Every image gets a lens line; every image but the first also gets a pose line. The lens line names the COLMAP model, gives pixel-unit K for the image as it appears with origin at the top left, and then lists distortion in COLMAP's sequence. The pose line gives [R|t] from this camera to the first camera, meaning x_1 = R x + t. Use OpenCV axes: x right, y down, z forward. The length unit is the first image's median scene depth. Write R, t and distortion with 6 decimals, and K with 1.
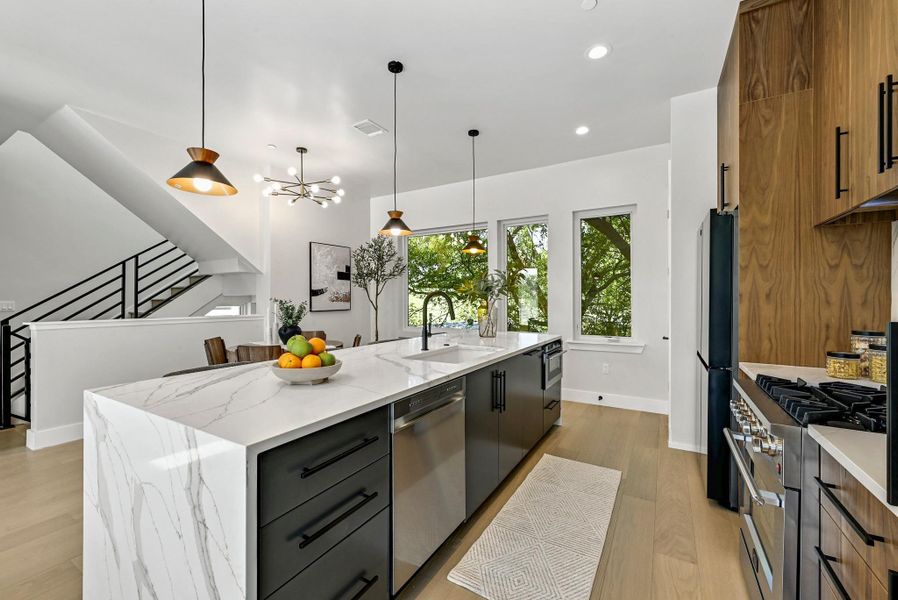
lens RADIAL K [[364.5, 0, 449.0], [0, 364.5, 300.0], [0, 0, 1]] dist [-0.000326, -0.000366]
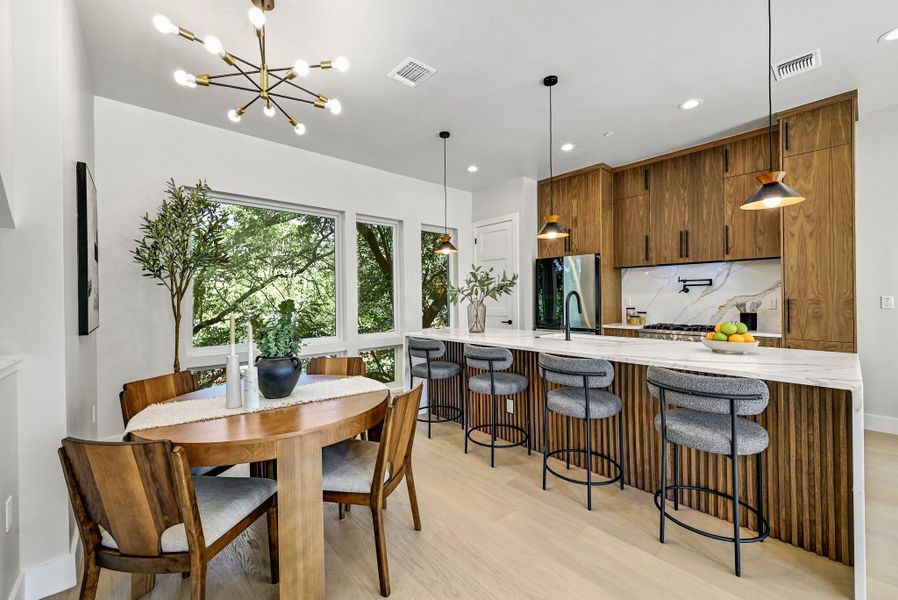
lens RADIAL K [[361.8, 0, 450.5], [0, 361.8, 297.5], [0, 0, 1]] dist [-0.001960, -0.000306]
pose [[0.303932, -0.004504, 0.952683, -0.717478], [0.015181, 0.999885, -0.000116, -0.004918], [-0.952573, 0.014498, 0.303966, 0.553940]]
